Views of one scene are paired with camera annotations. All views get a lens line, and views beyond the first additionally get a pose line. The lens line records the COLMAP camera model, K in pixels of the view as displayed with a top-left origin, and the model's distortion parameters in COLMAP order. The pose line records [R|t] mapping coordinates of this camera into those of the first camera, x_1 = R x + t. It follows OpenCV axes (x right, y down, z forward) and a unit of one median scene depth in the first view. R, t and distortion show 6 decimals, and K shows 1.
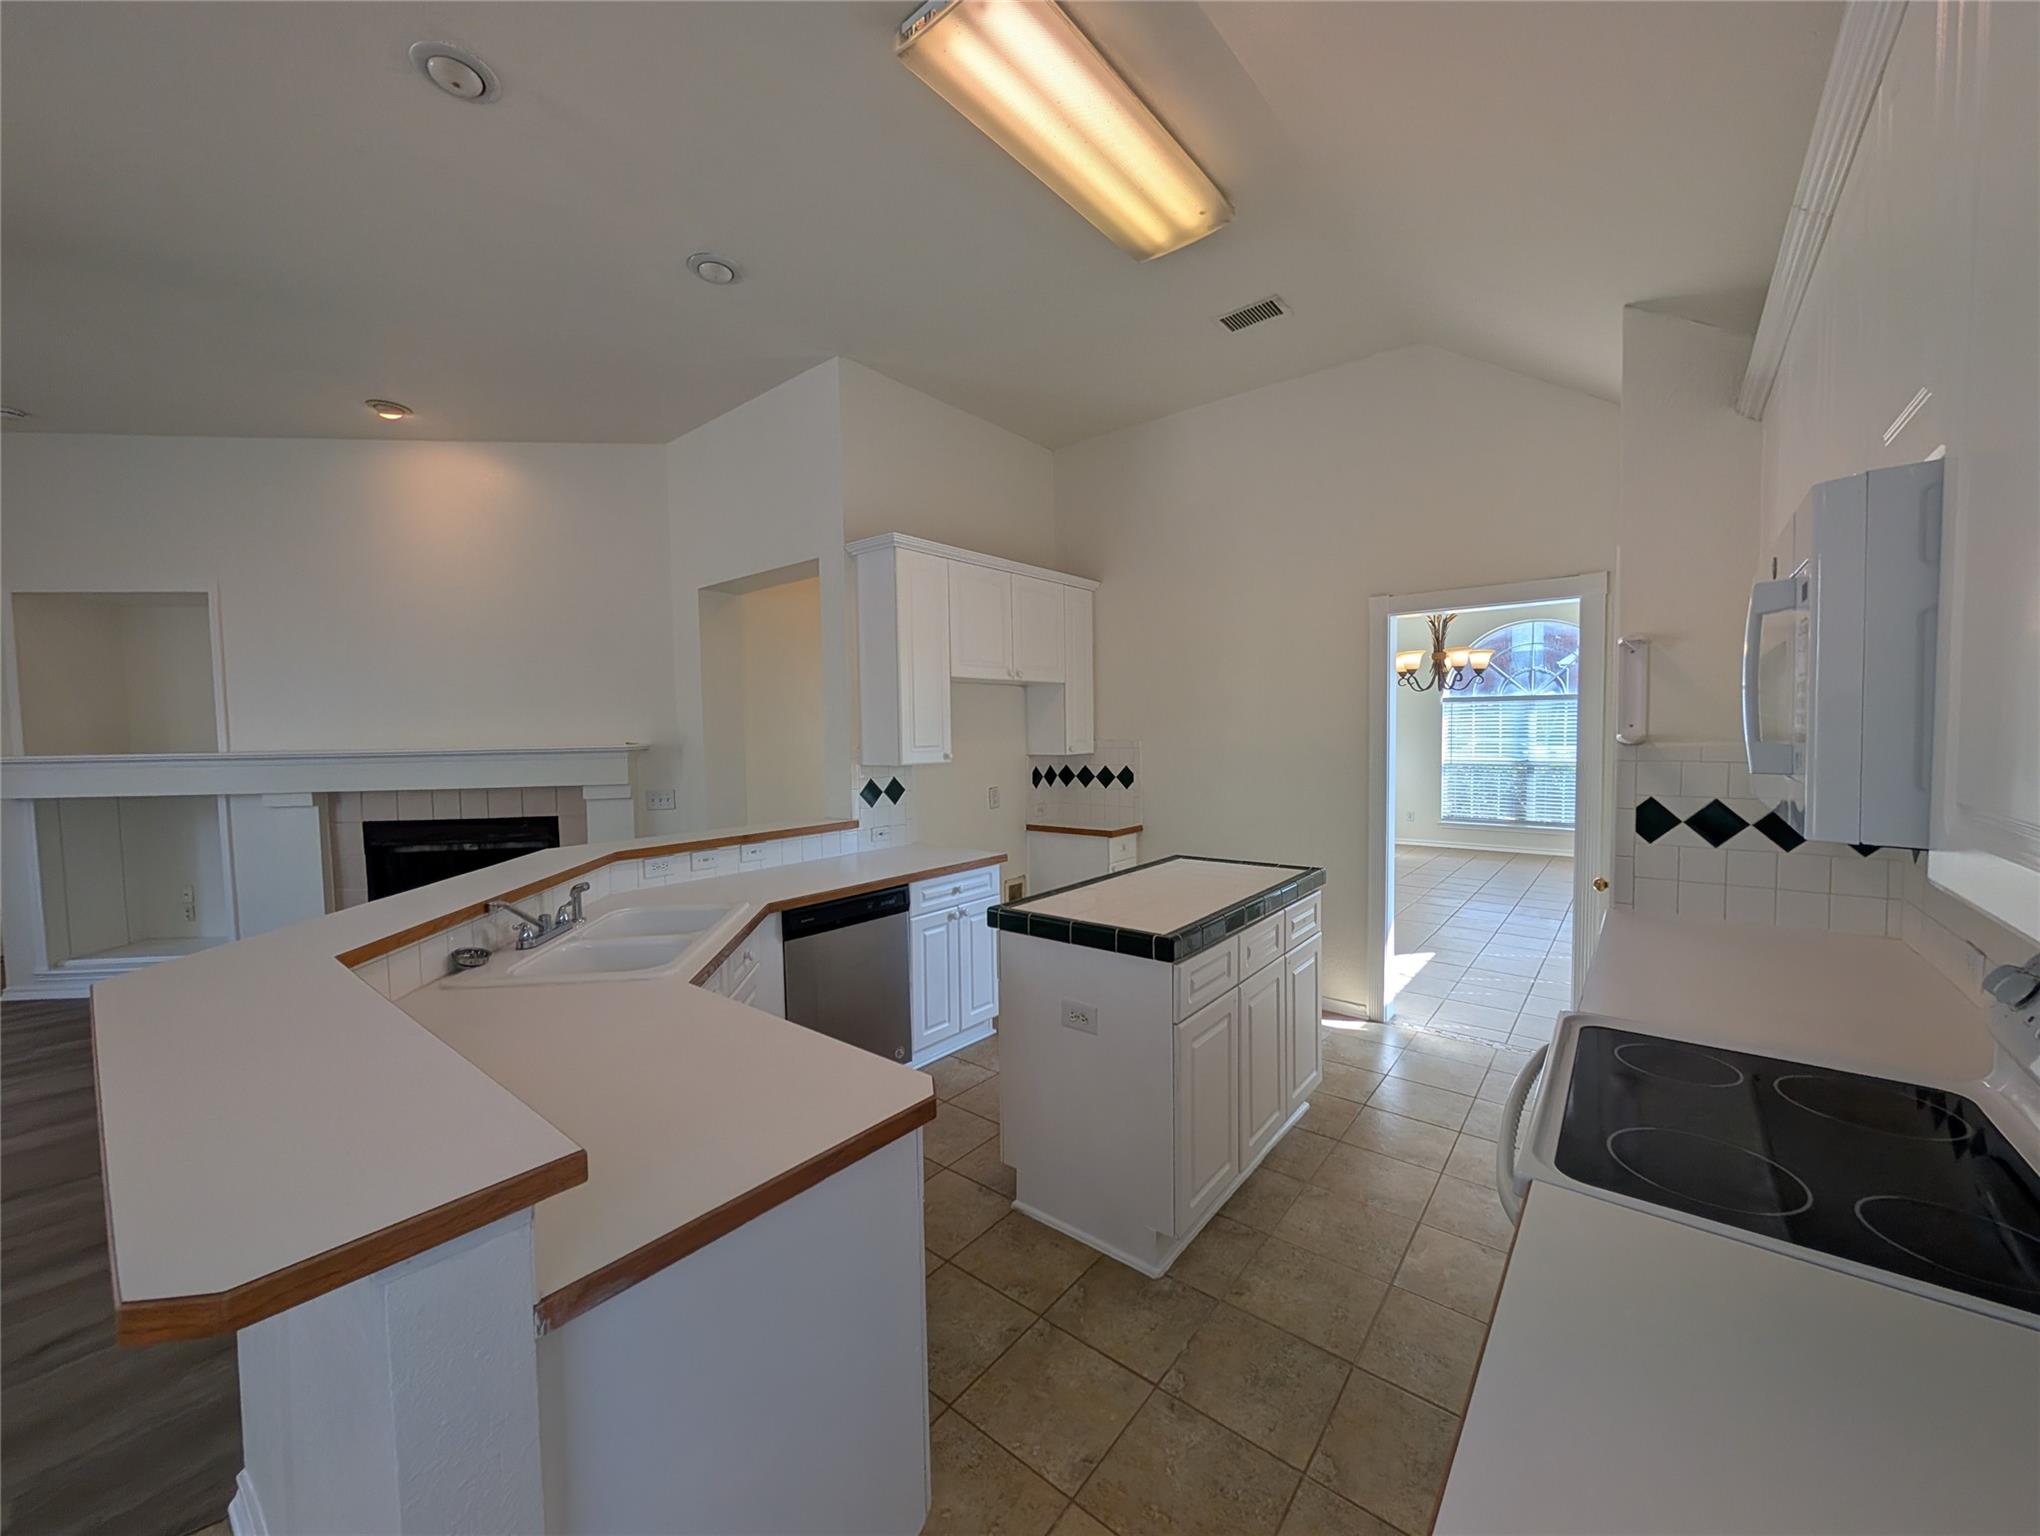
lens RADIAL K [[746.5, 0, 1020.0], [0, 746.5, 768.0], [0, 0, 1]] dist [0.000760, 0.000041]
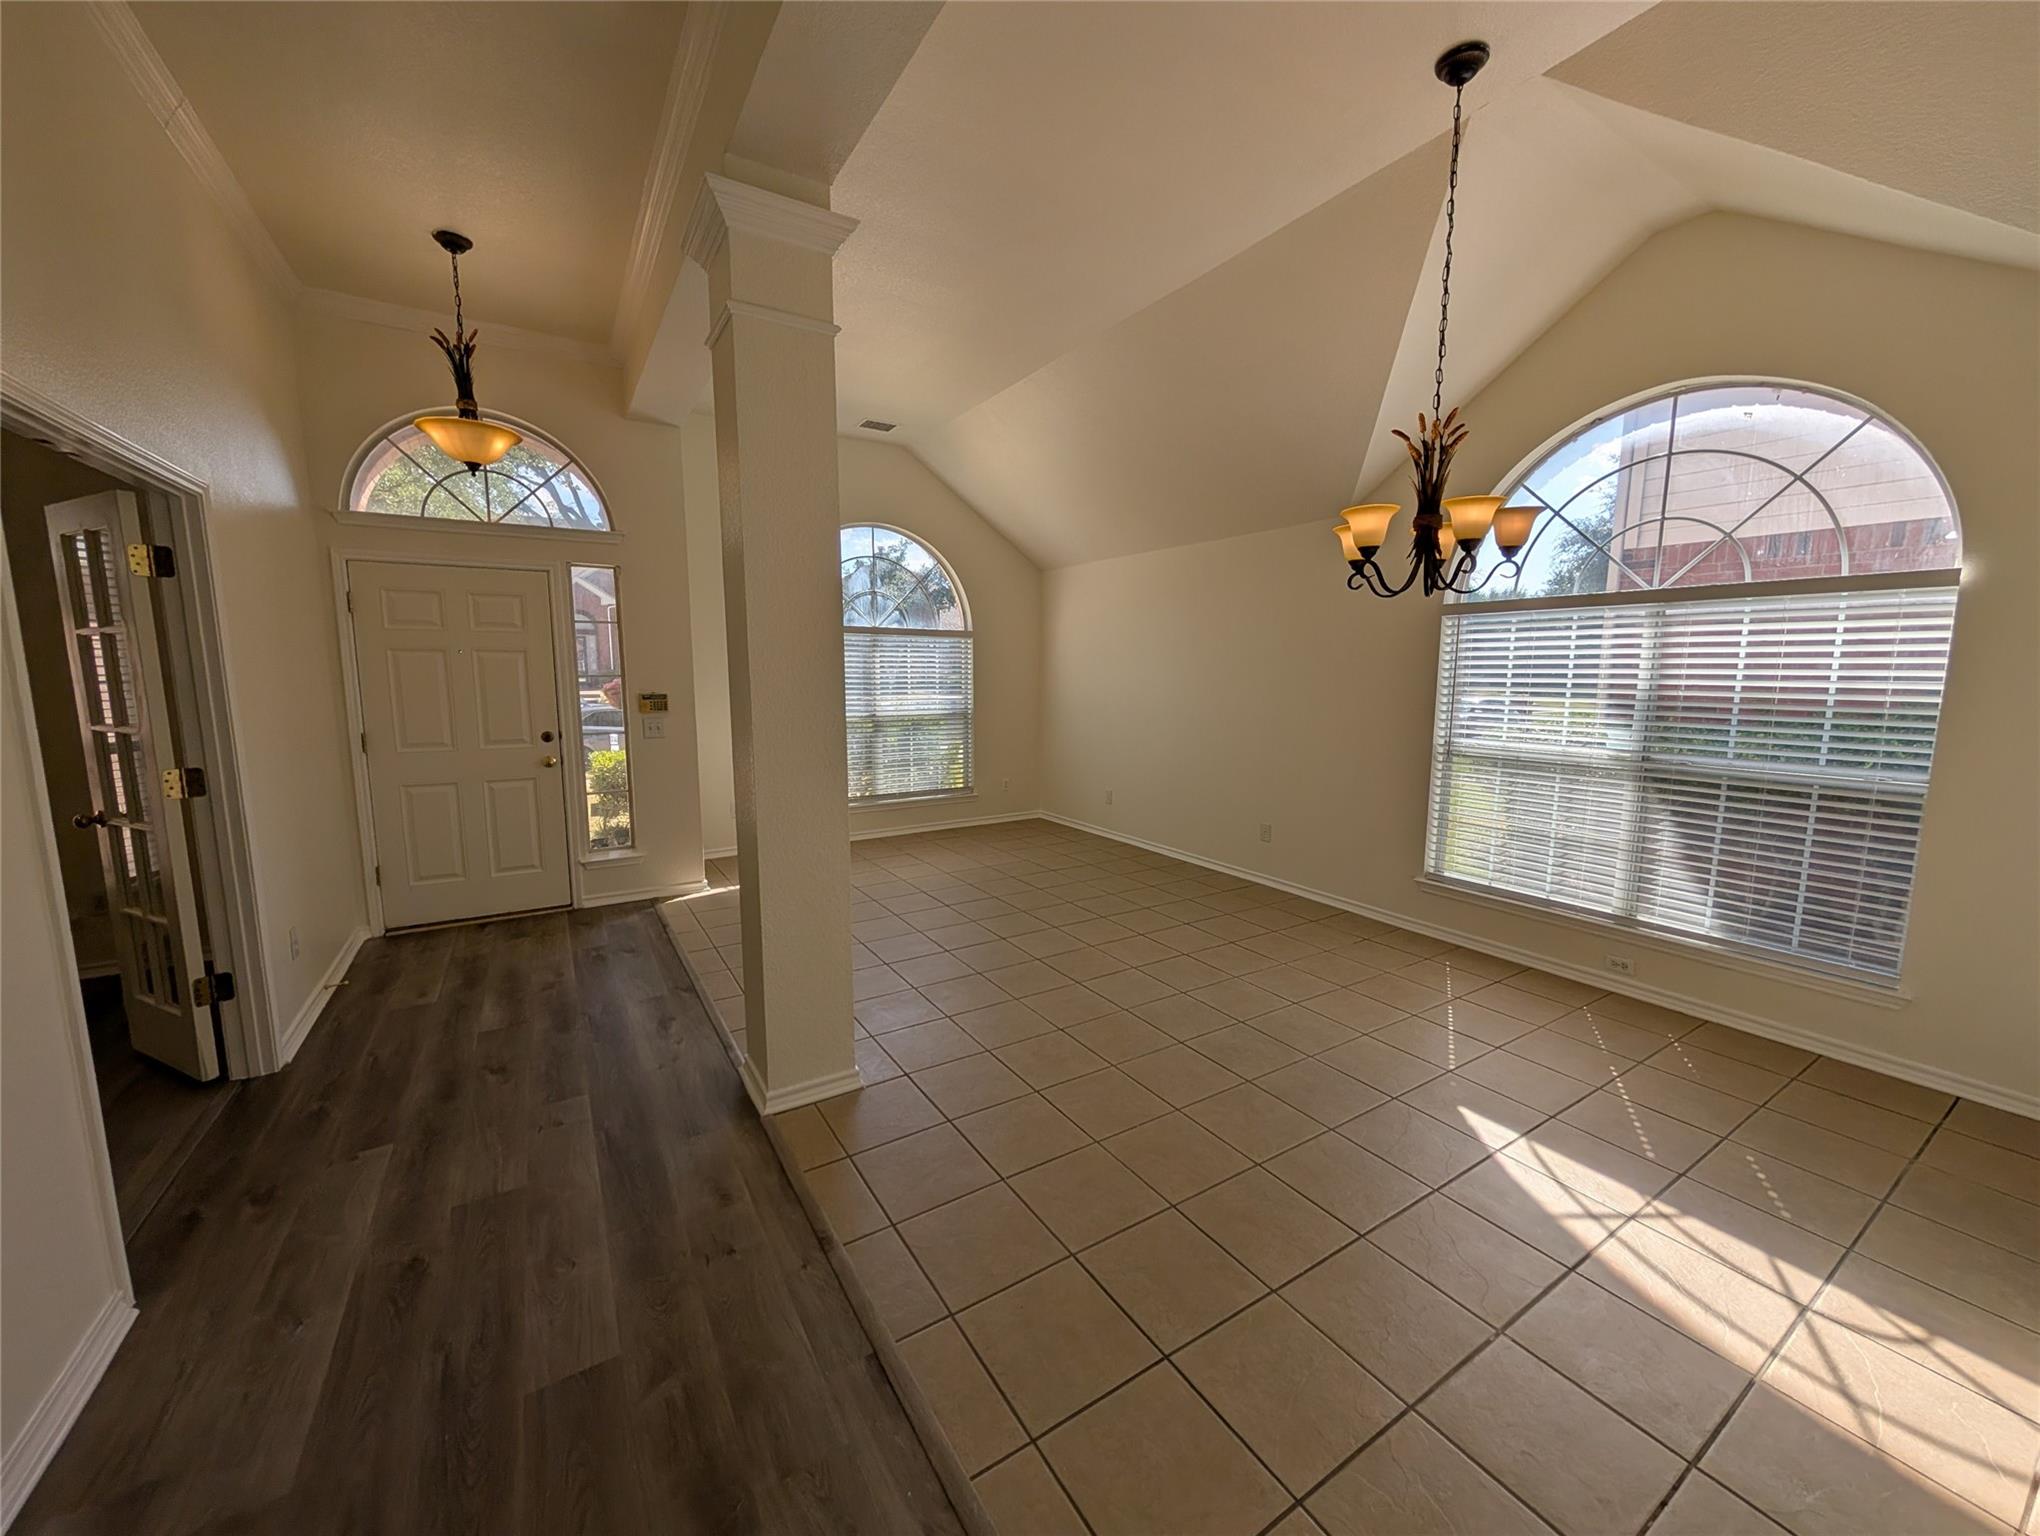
lens RADIAL K [[772.3, 0, 1018.1], [0, 772.3, 768.8], [0, 0, 1]] dist [0.000861, 0.000130]
pose [[0.310111, -0.110359, 0.944273, -0.017333], [0.042457, 0.993856, 0.102210, -0.029516], [-0.949752, 0.008394, 0.312891, 0.622591]]
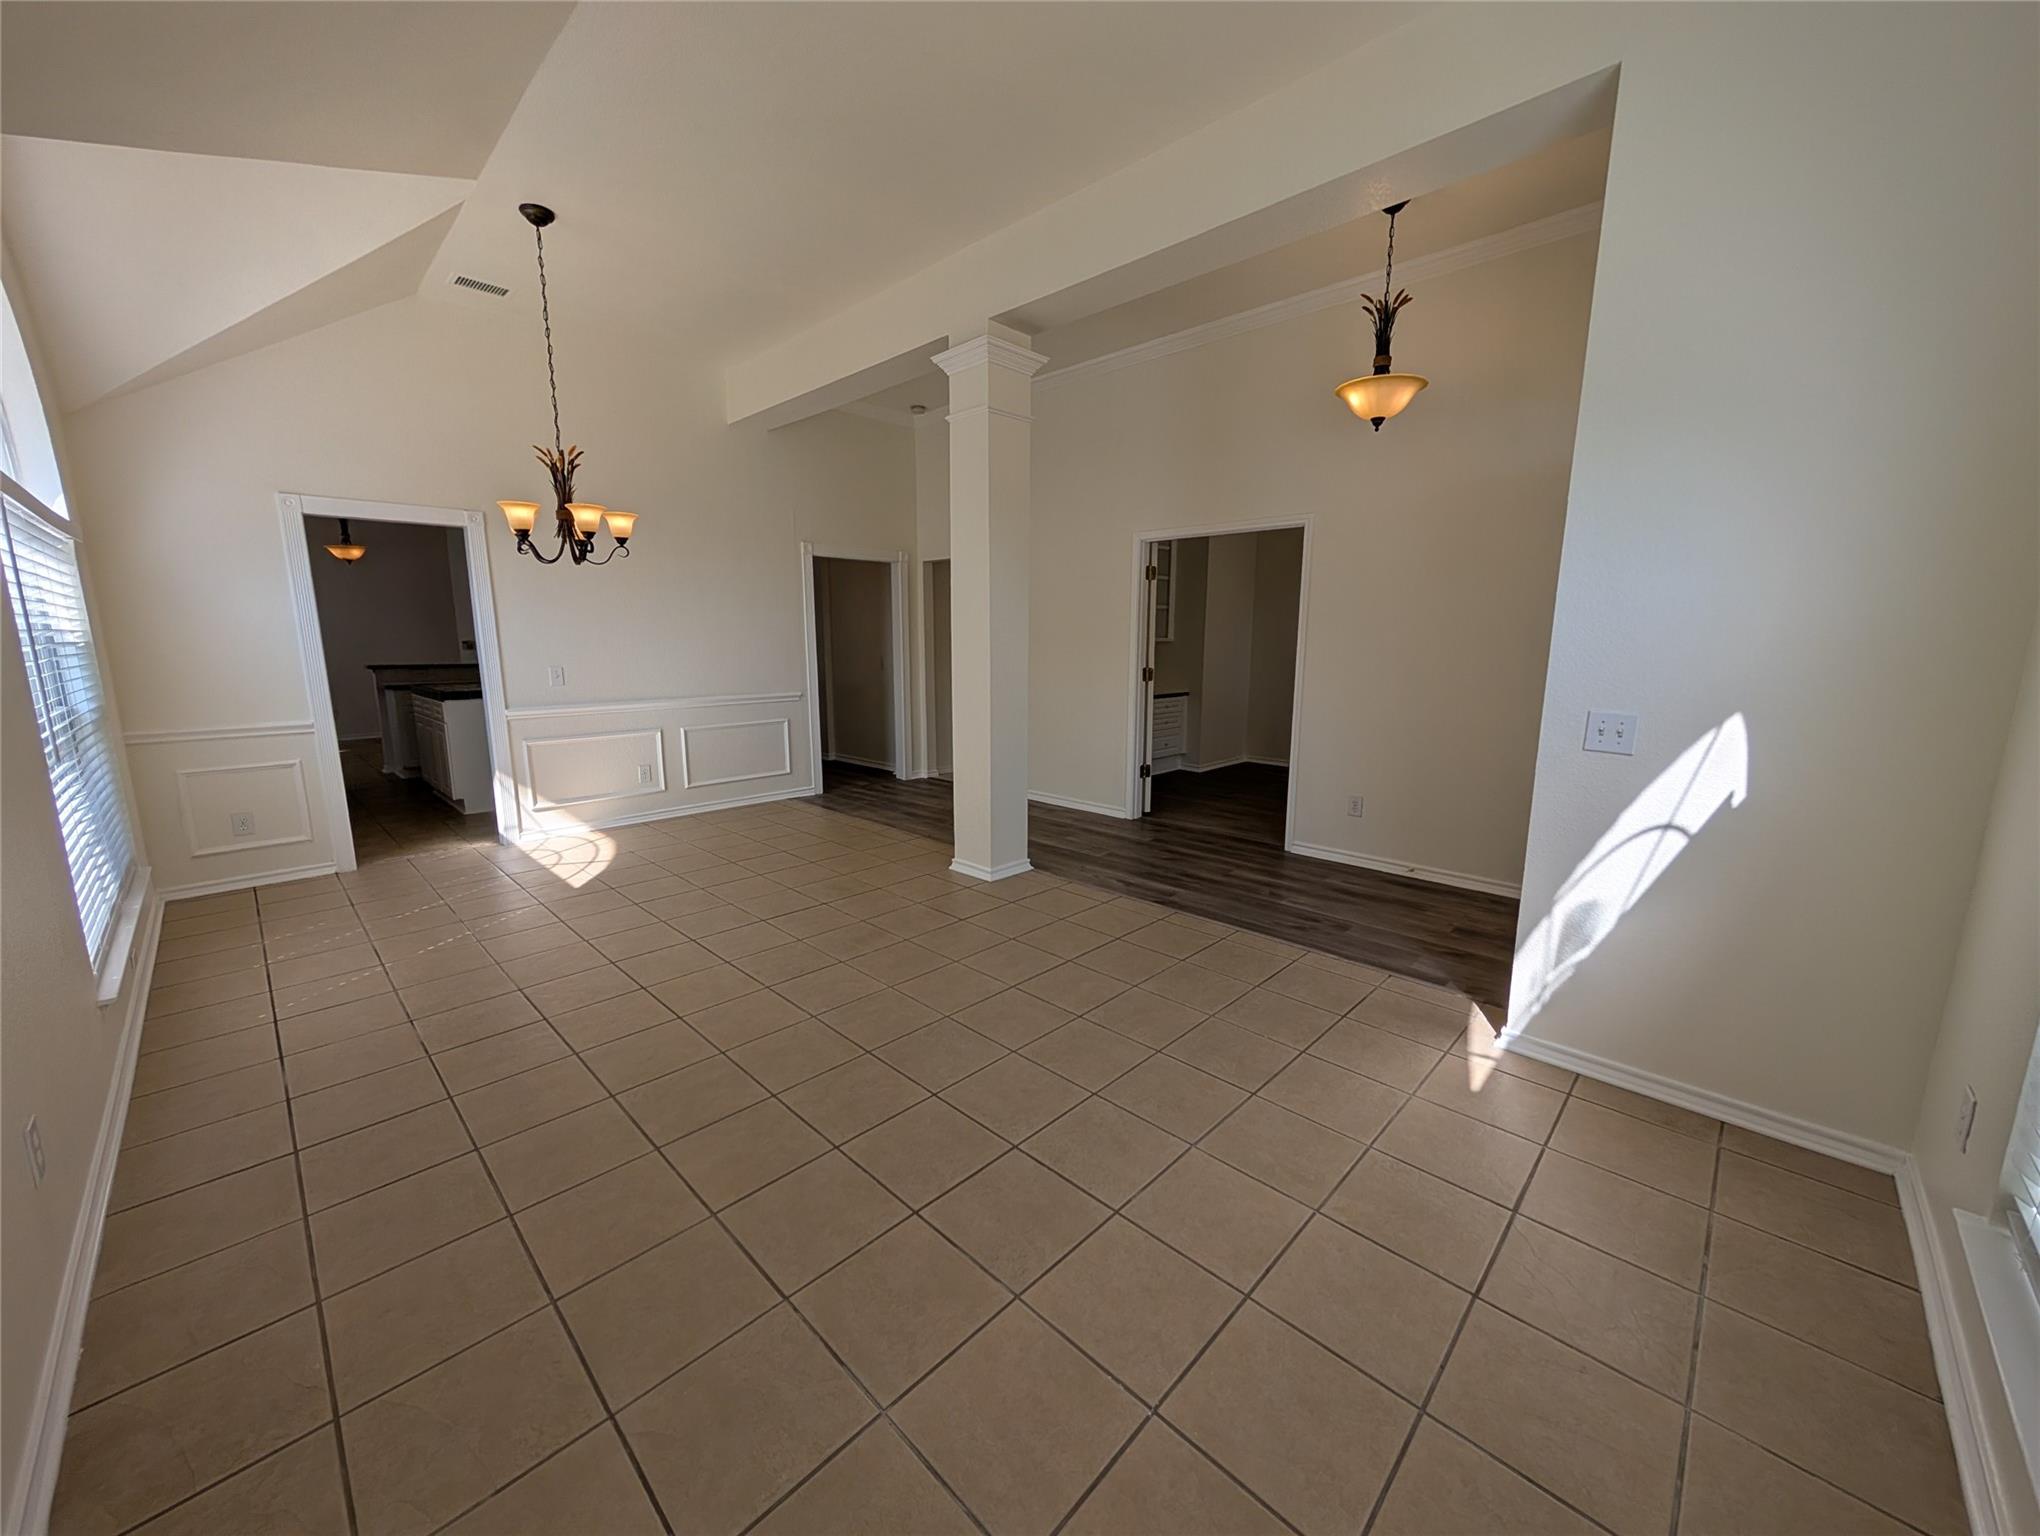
lens RADIAL K [[772.3, 0, 1018.1], [0, 772.3, 768.8], [0, 0, 1]] dist [0.000861, 0.000130]
pose [[-0.075784, 0.186229, -0.979579, 0.759597], [-0.050733, 0.980412, 0.190312, -0.041235], [0.995833, 0.064120, -0.064851, 0.861986]]
